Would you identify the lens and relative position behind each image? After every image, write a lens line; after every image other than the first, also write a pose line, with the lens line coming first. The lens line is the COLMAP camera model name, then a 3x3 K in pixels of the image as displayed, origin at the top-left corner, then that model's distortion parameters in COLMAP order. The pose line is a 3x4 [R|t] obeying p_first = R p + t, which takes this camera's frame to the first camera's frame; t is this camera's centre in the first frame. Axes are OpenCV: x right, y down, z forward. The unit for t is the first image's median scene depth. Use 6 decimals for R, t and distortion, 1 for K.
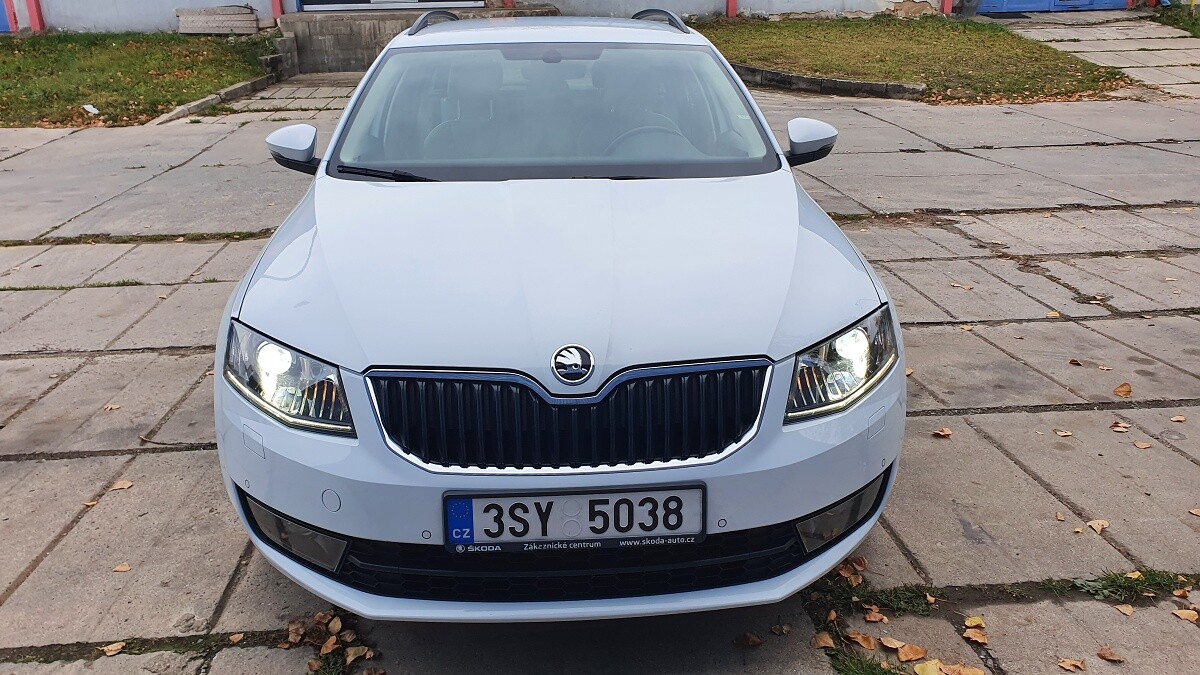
lens RADIAL K [[941.1, 0, 607.0], [0, 941.1, 339.0], [0, 0, 1]] dist [0.034532, 0.000359]
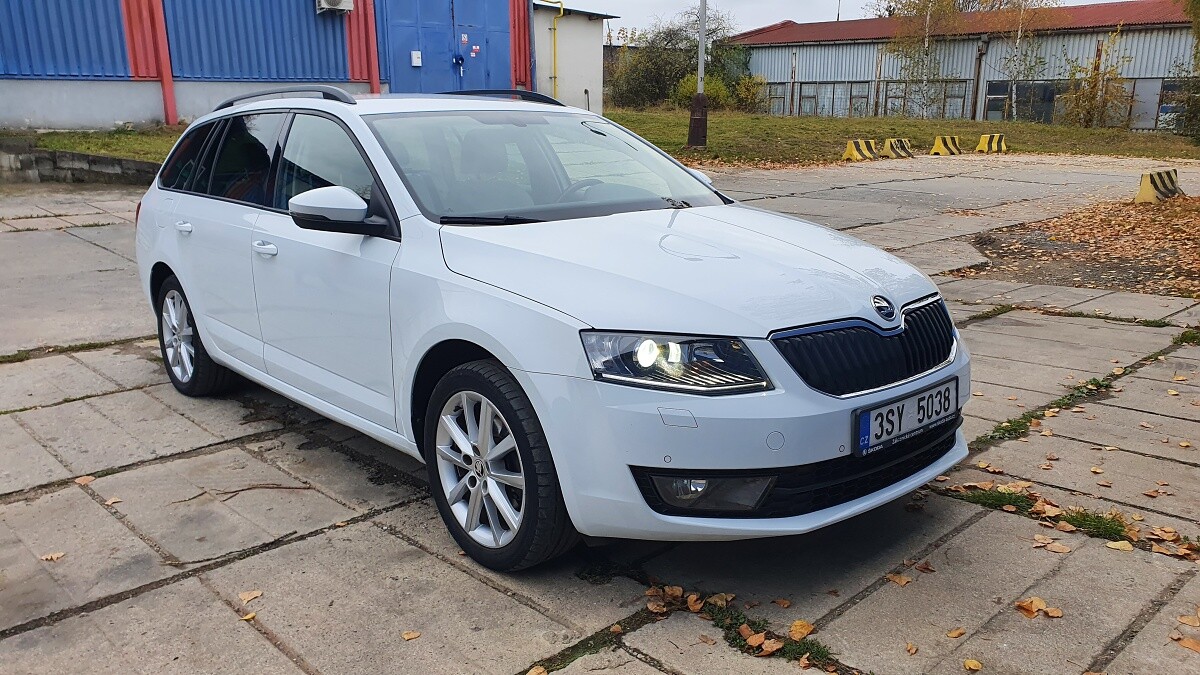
lens RADIAL K [[927.6, 0, 593.2], [0, 927.6, 363.5], [0, 0, 1]] dist [0.013535, -0.007219]
pose [[0.796295, -0.153552, 0.585095, -1.203246], [0.202769, 0.979042, -0.019023, 0.047544], [-0.569911, 0.133787, 0.810742, 0.144293]]
